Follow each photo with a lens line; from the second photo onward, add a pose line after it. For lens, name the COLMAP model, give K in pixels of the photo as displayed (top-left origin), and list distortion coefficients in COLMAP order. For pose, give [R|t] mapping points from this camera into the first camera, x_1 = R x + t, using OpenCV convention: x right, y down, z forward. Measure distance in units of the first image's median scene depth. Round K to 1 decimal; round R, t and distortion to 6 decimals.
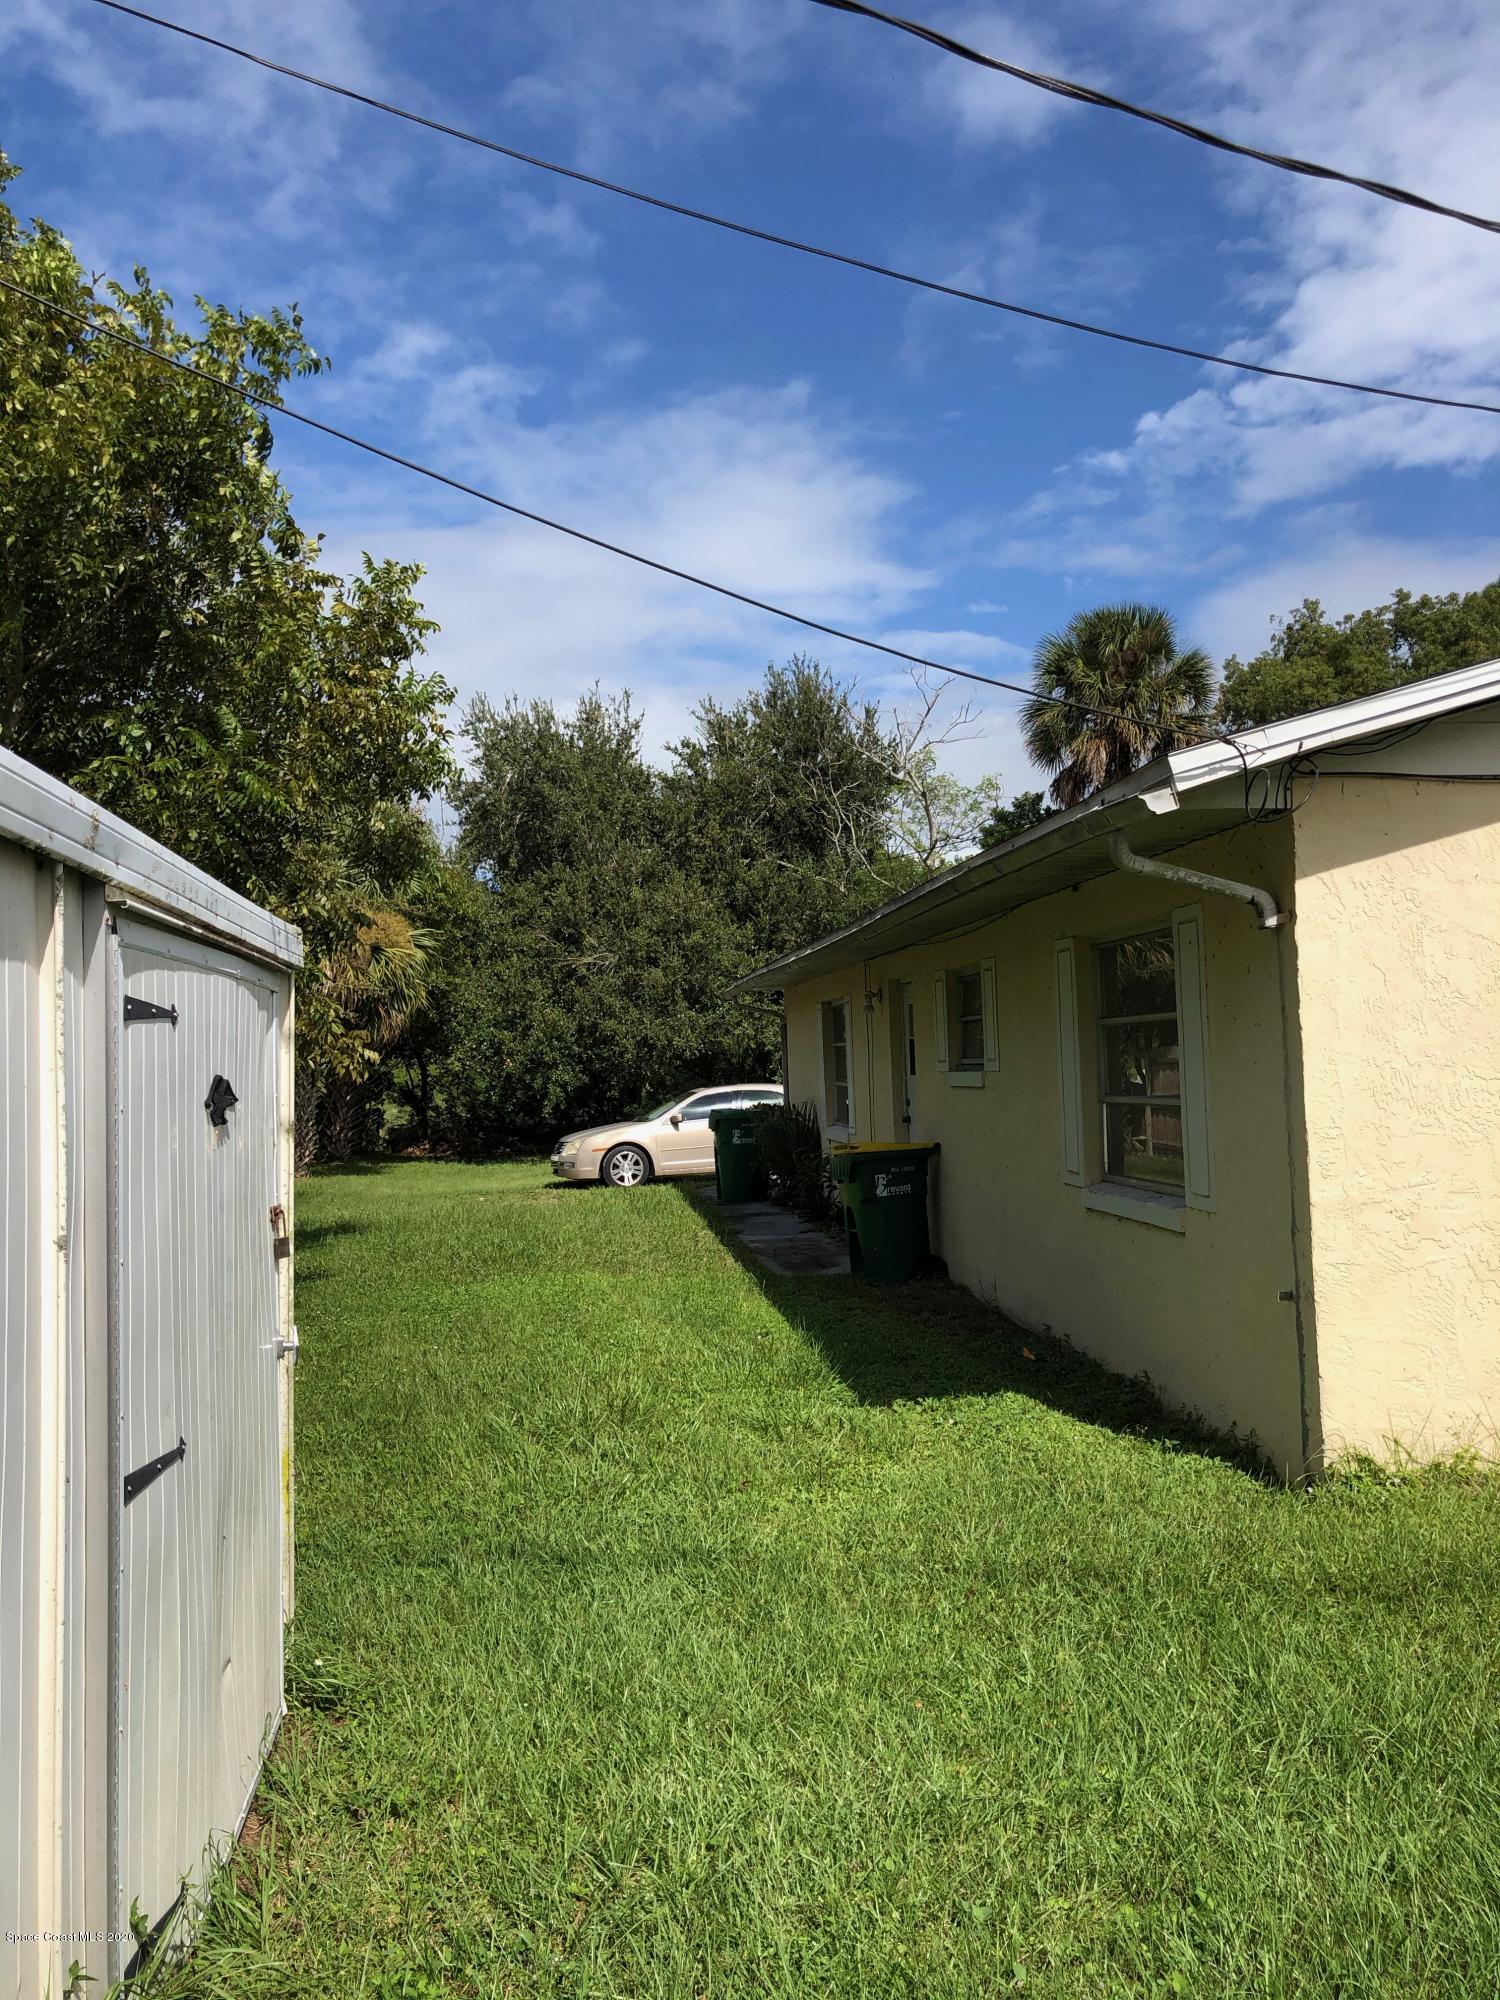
lens RADIAL K [[1650.9, 0, 747.8], [0, 1650.9, 998.5], [0, 0, 1]] dist [0.052191, 0.005333]
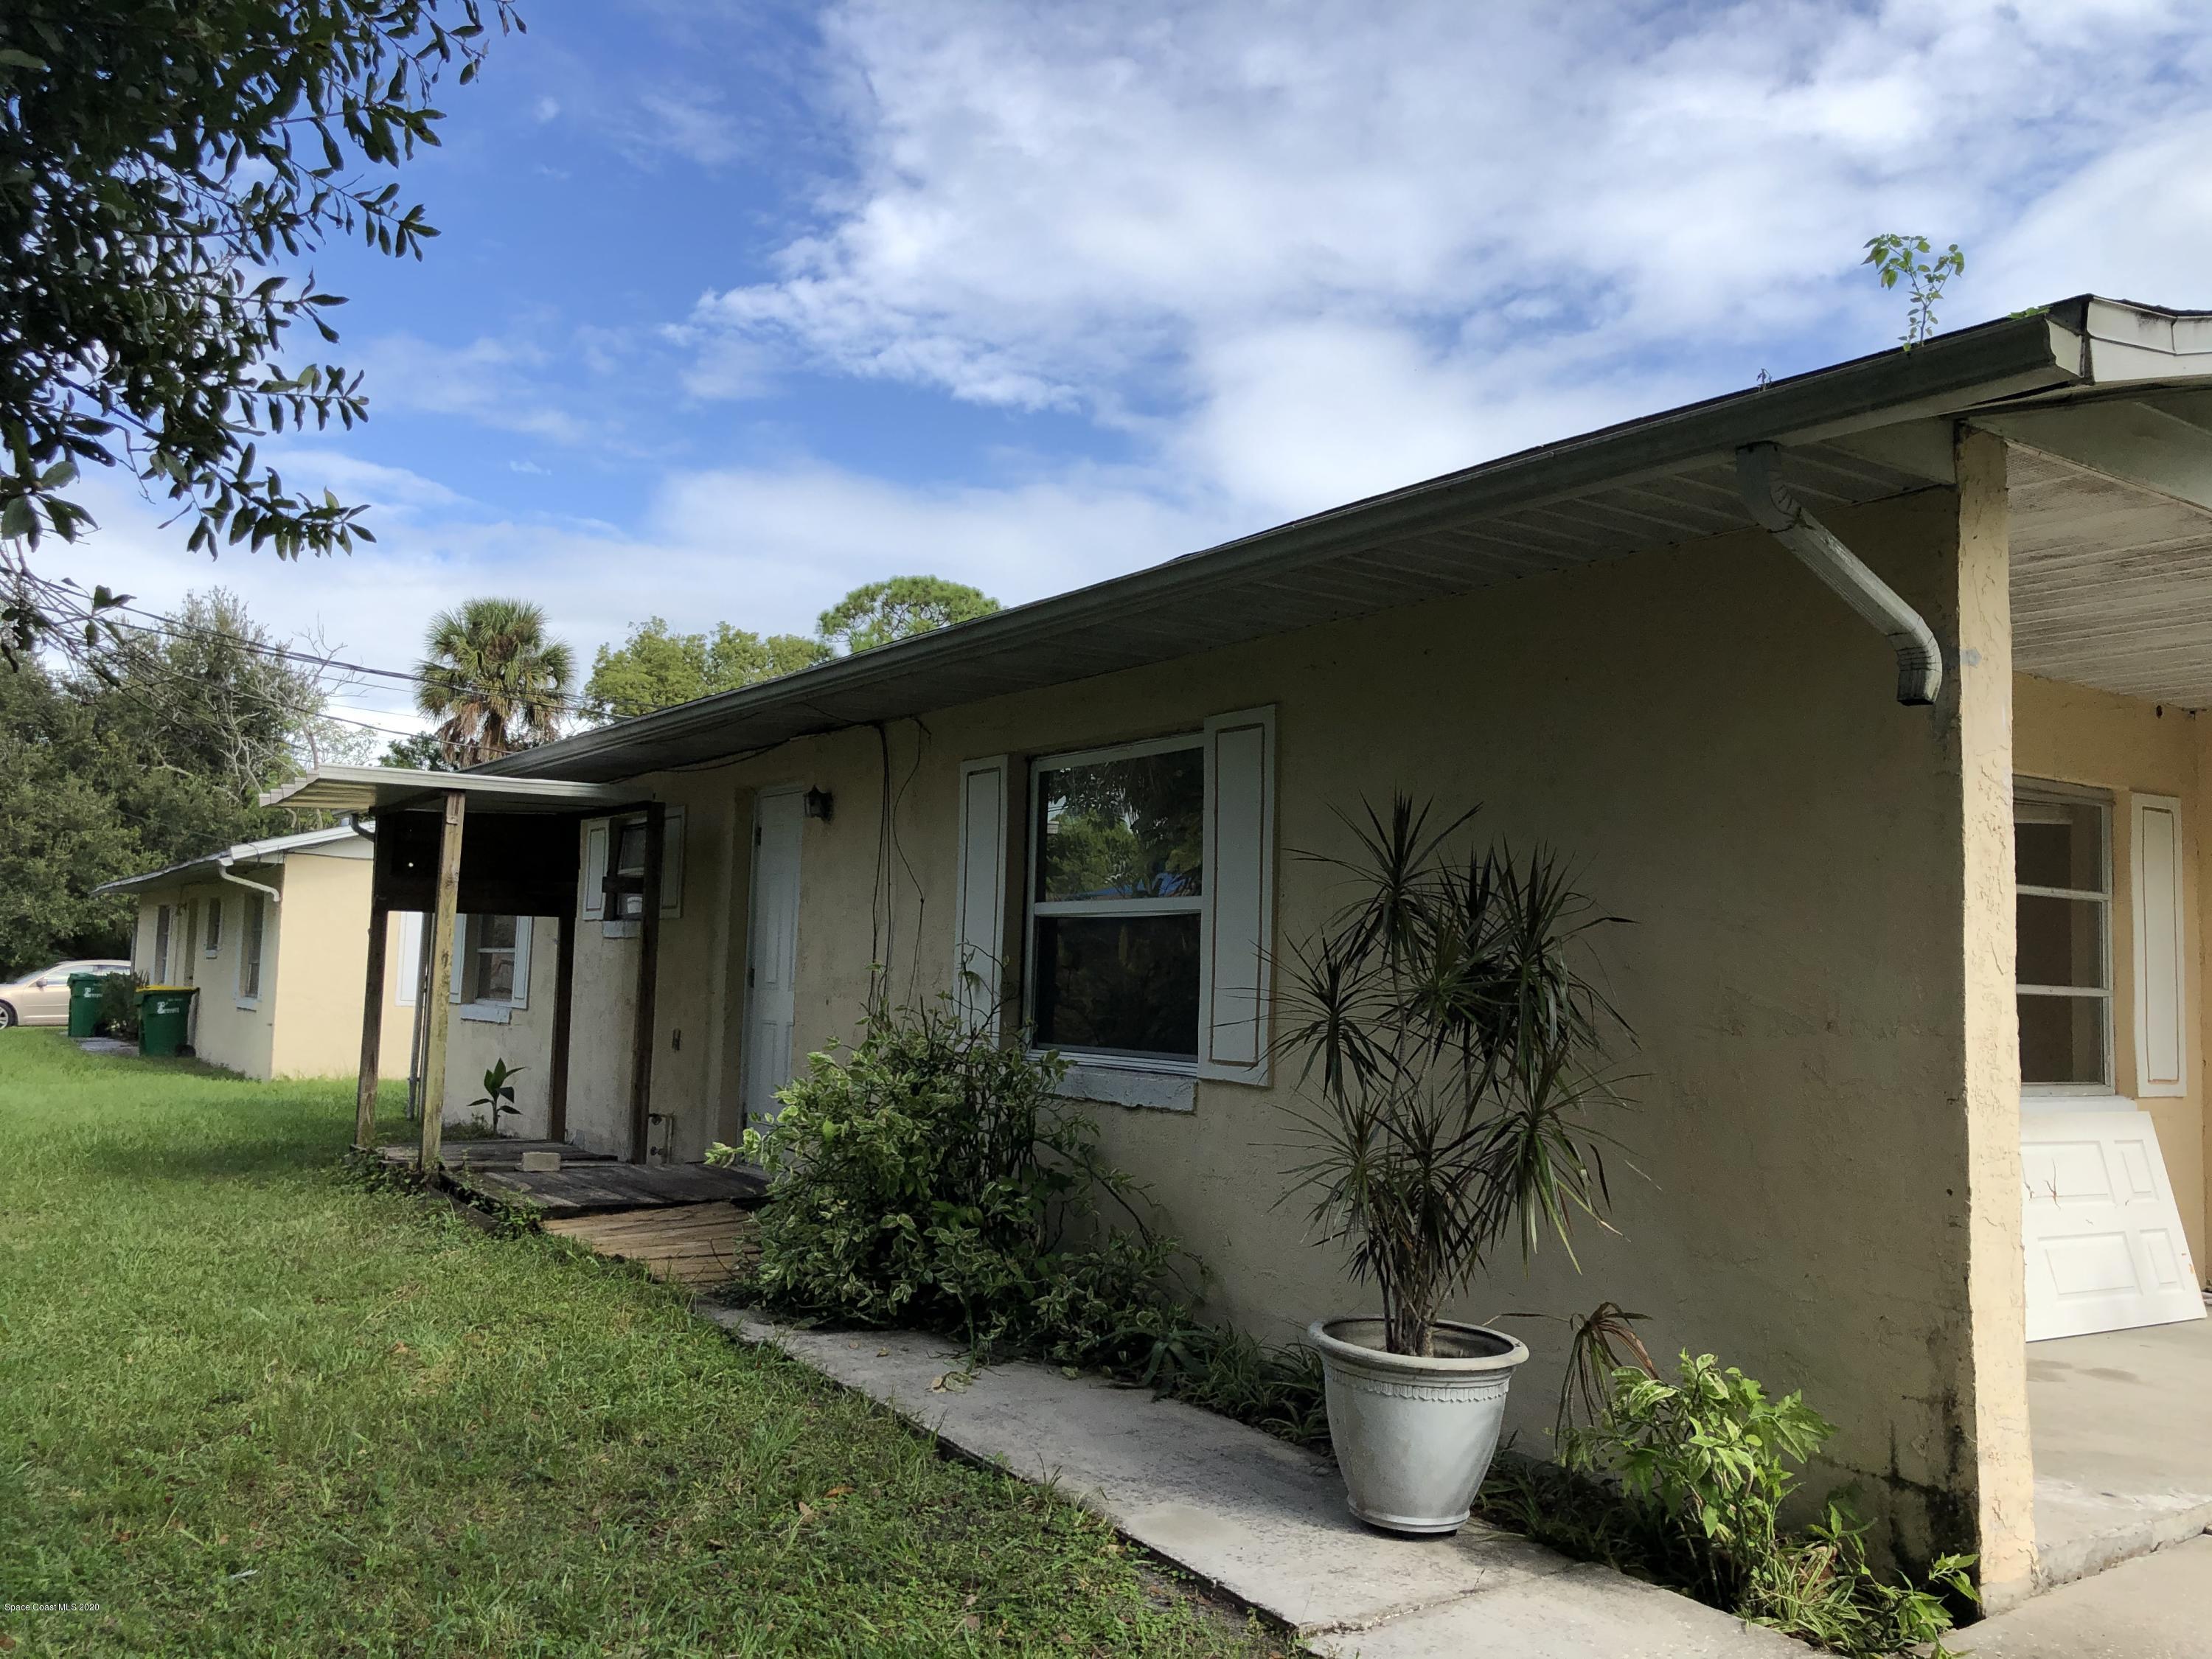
lens RADIAL K [[1825.9, 0, 1107.3], [0, 1825.9, 814.1], [0, 0, 1]] dist [0.052191, 0.005333]
pose [[0.891316, 0.088985, 0.444564, 0.027512], [-0.067654, 0.995676, -0.063656, -0.015703], [-0.448306, 0.026661, 0.893482, -0.463627]]
